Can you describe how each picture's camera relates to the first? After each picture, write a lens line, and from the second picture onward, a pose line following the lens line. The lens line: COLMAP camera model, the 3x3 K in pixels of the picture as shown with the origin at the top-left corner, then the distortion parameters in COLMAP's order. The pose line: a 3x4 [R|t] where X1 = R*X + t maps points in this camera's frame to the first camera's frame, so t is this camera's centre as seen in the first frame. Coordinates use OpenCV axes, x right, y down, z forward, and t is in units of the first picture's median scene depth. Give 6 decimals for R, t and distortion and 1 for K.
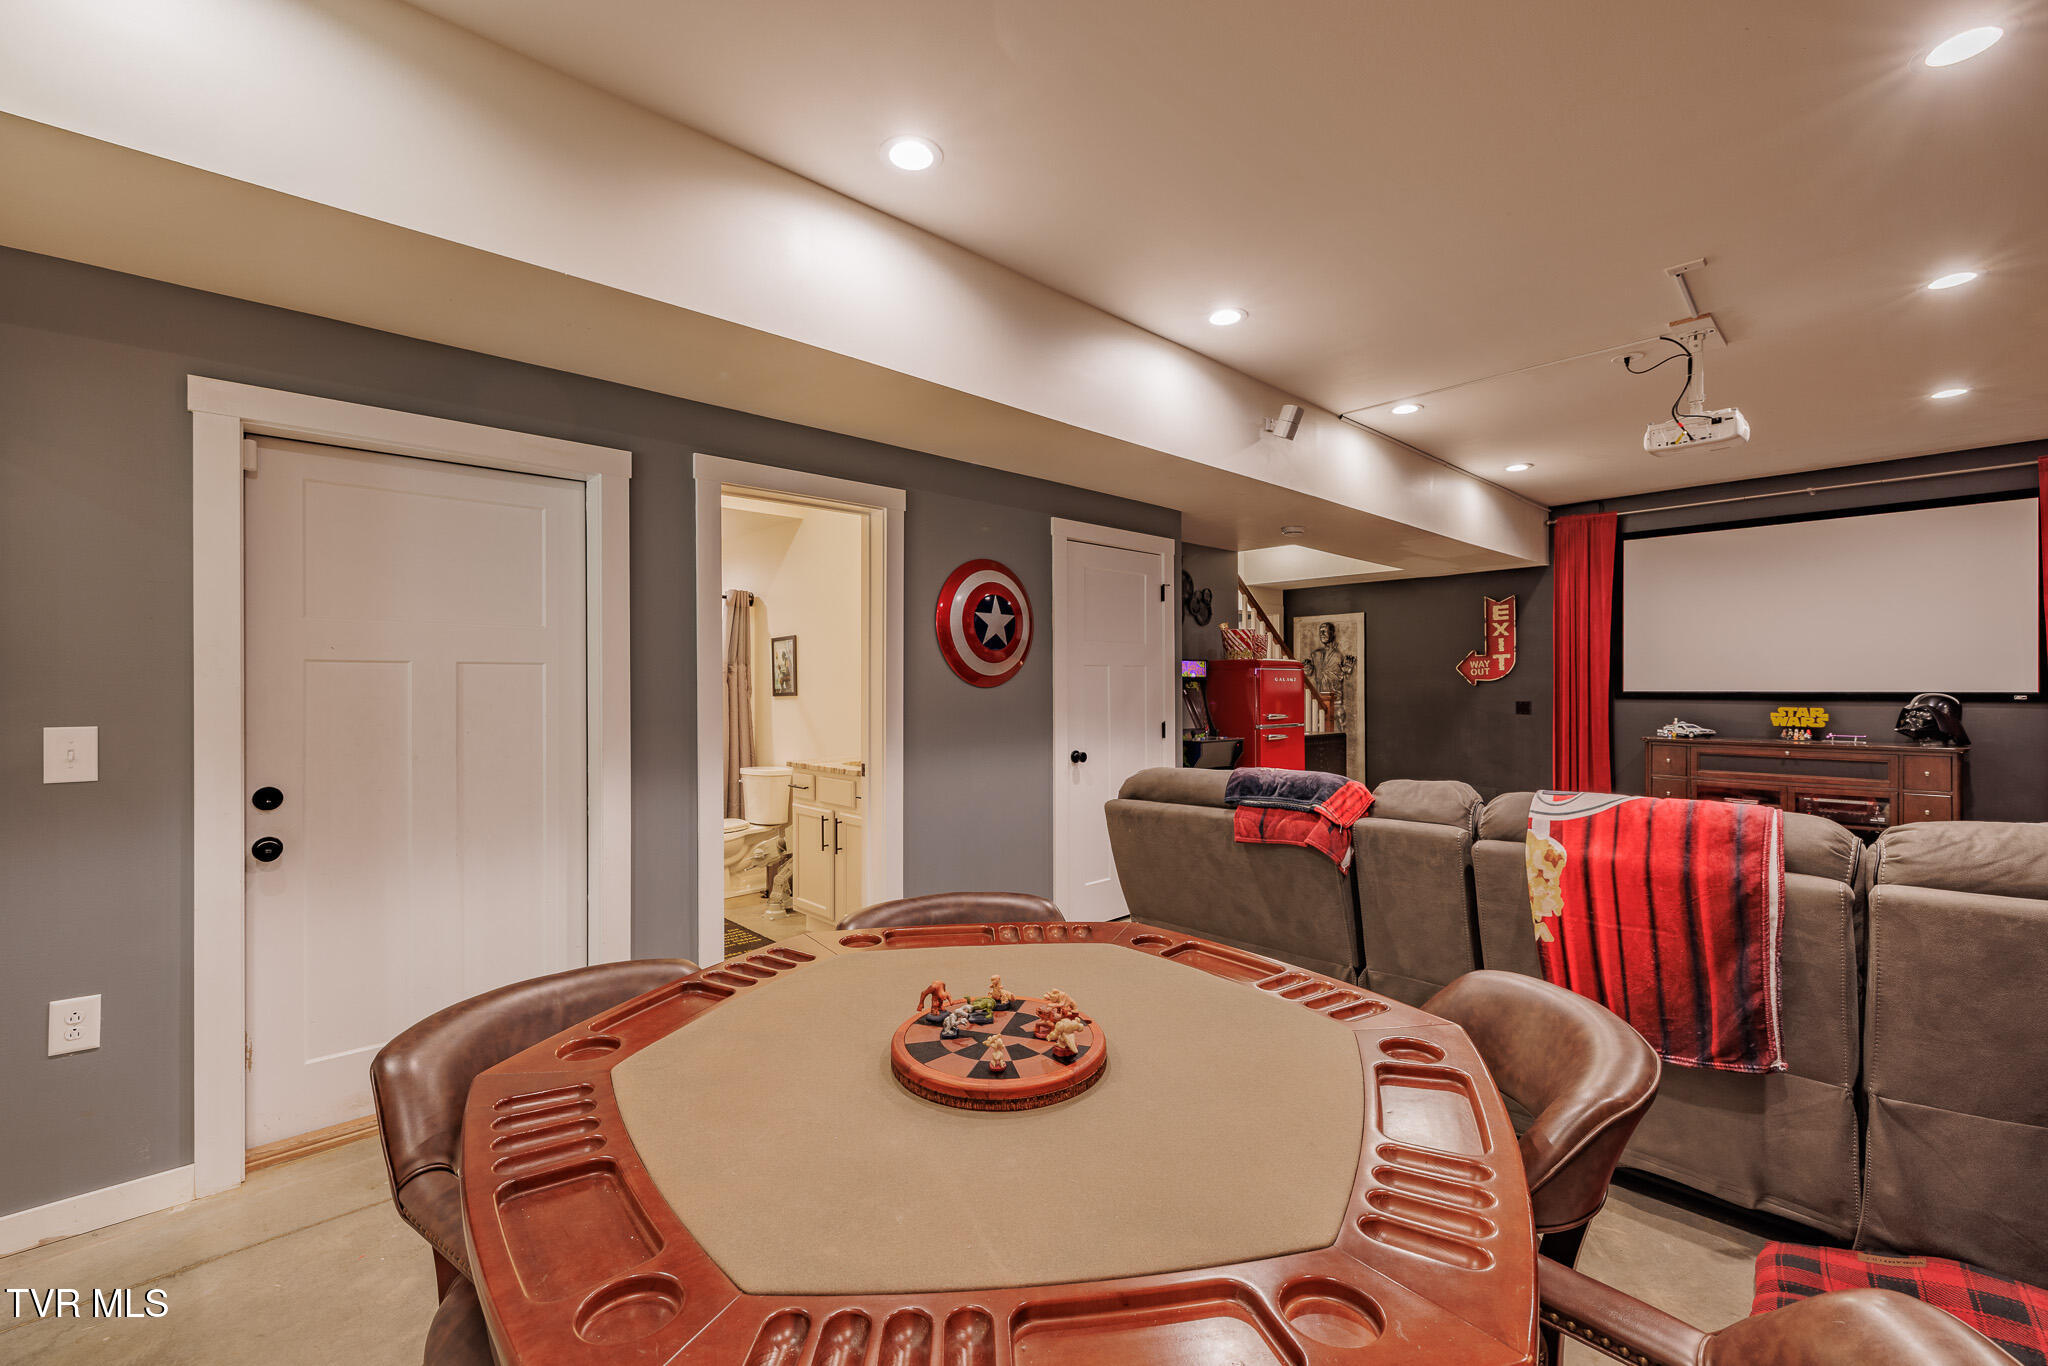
lens RADIAL K [[881.1, 0, 1018.8], [0, 881.1, 679.5], [0, 0, 1]] dist [-0.001495, -0.000034]
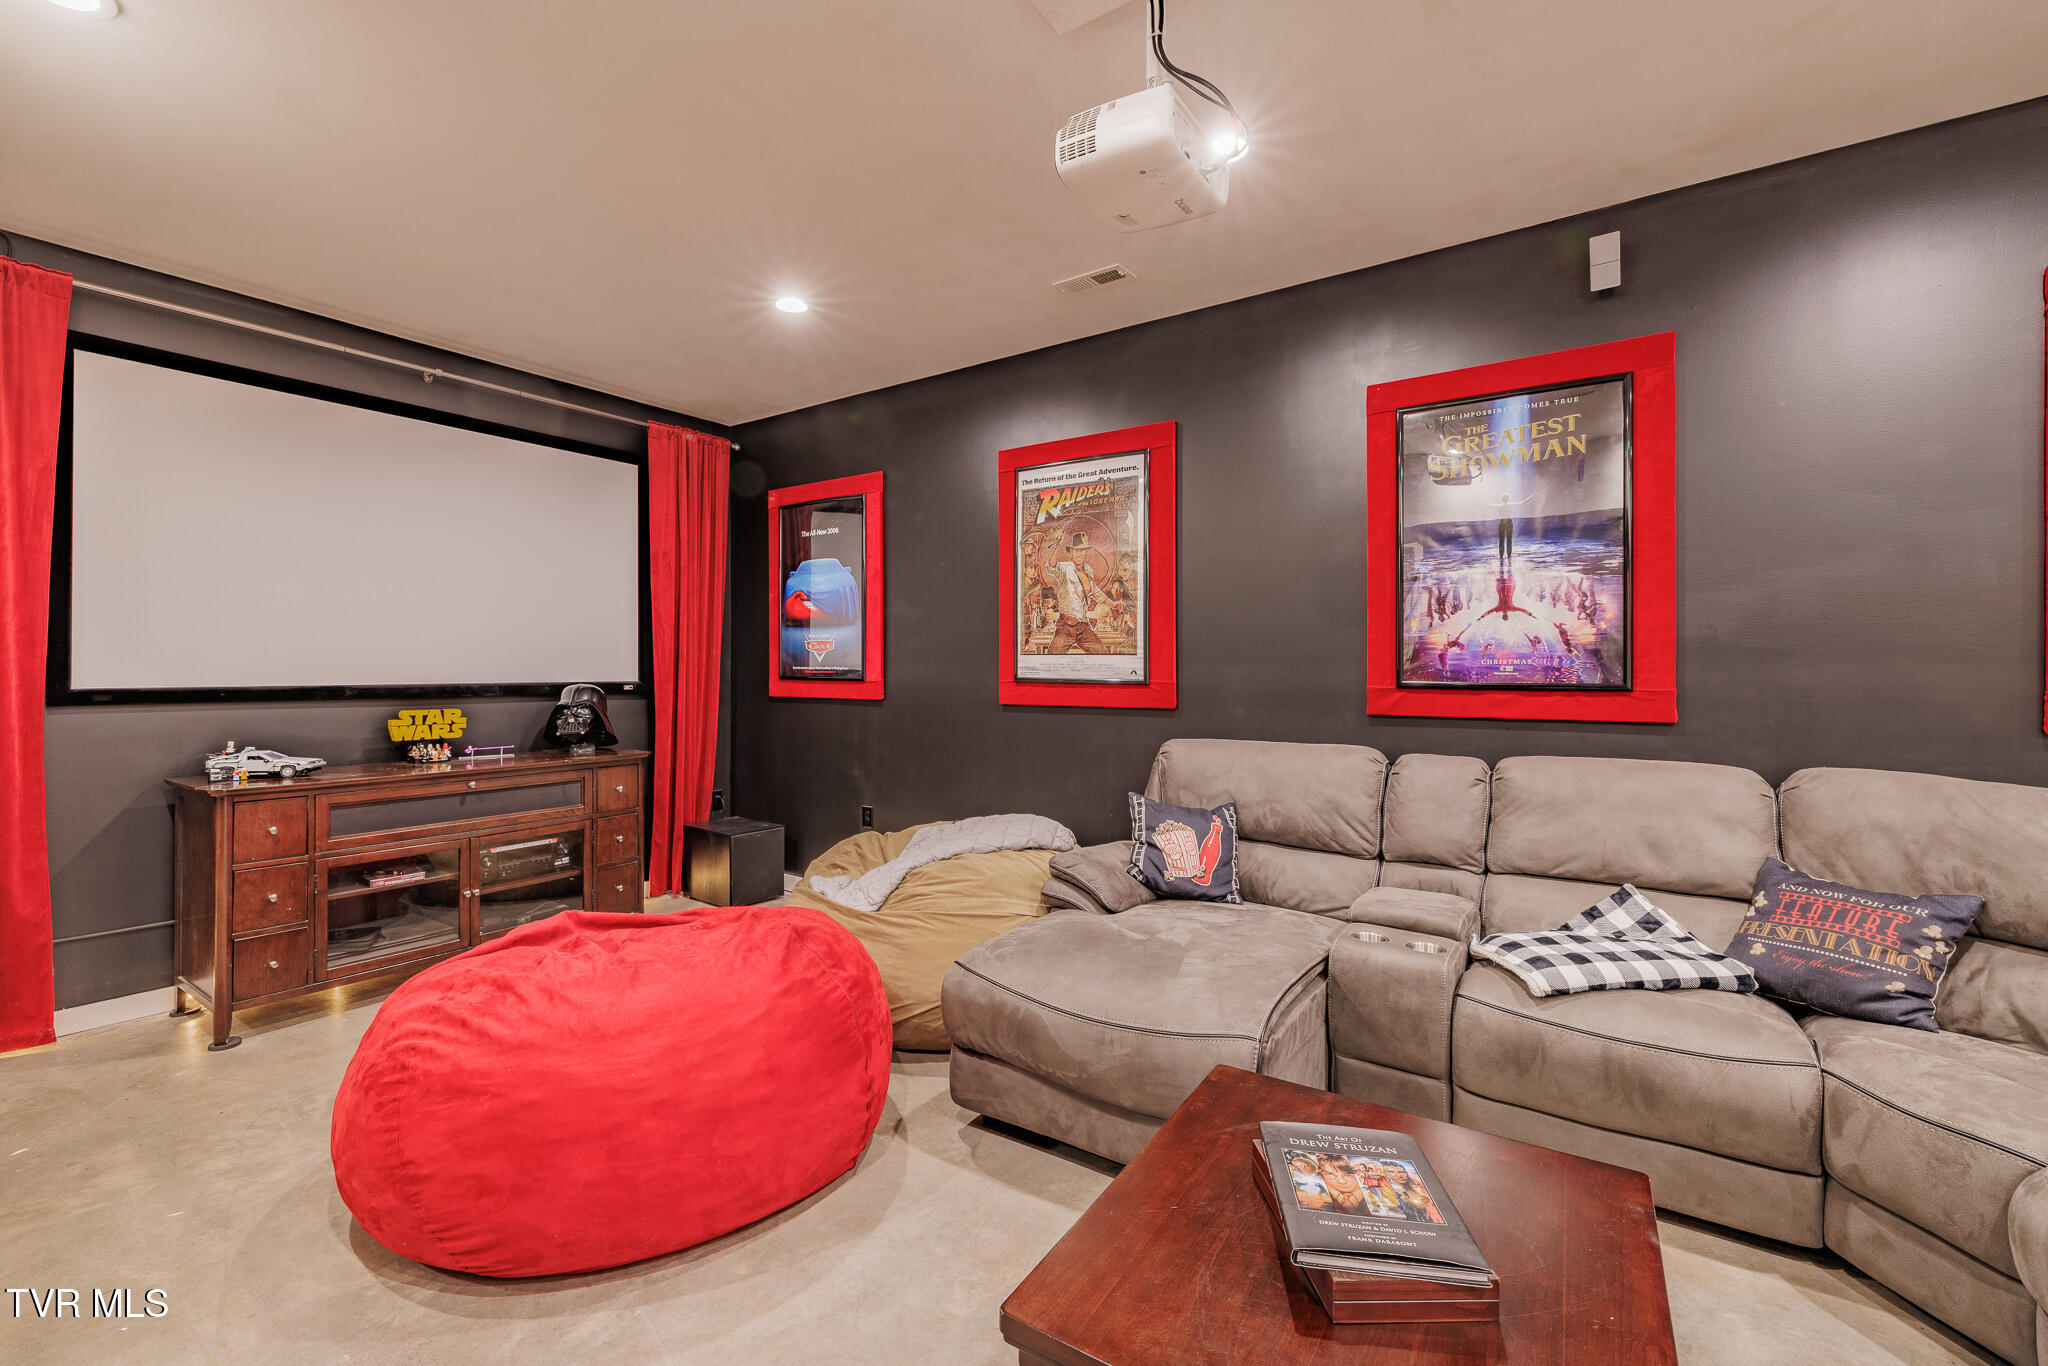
lens RADIAL K [[881.1, 0, 1027.3], [0, 881.1, 676.1], [0, 0, 1]] dist [-0.001495, -0.000034]
pose [[-0.224174, -0.003216, 0.974544, 0.180095], [-0.006525, 0.999977, 0.001799, 0.004447], [-0.974527, -0.005956, -0.224190, 0.723560]]
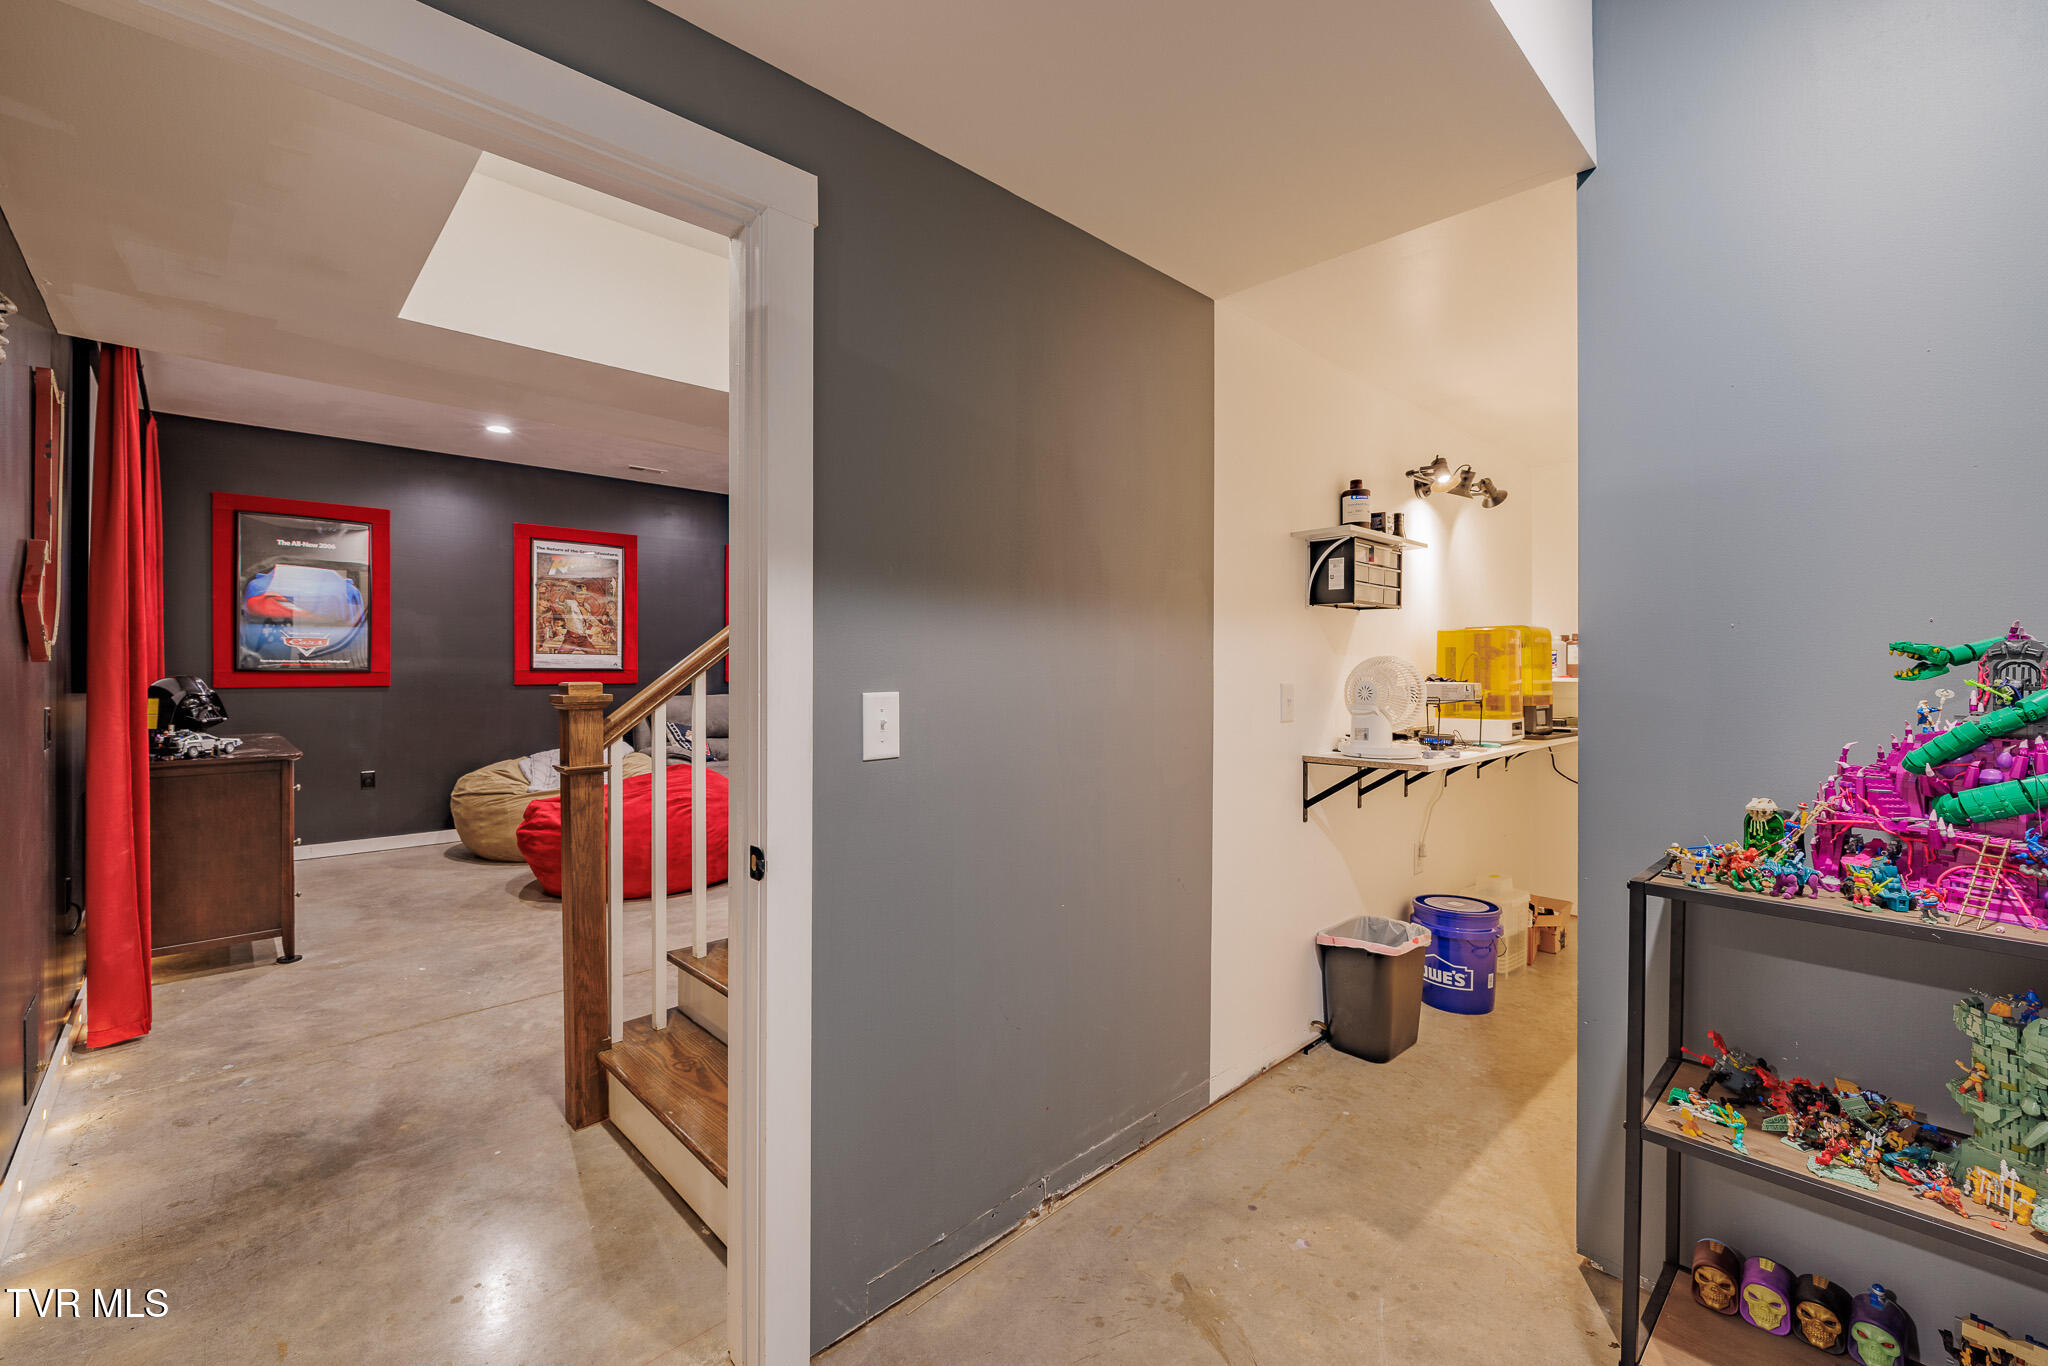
lens RADIAL K [[881.1, 0, 1031.4], [0, 881.1, 671.2], [0, 0, 1]] dist [-0.001495, -0.000034]
pose [[-0.999958, -0.005711, -0.007222, 0.319774], [-0.005773, 0.999946, 0.008618, -0.012925], [0.007173, 0.008659, -0.999937, 3.361883]]
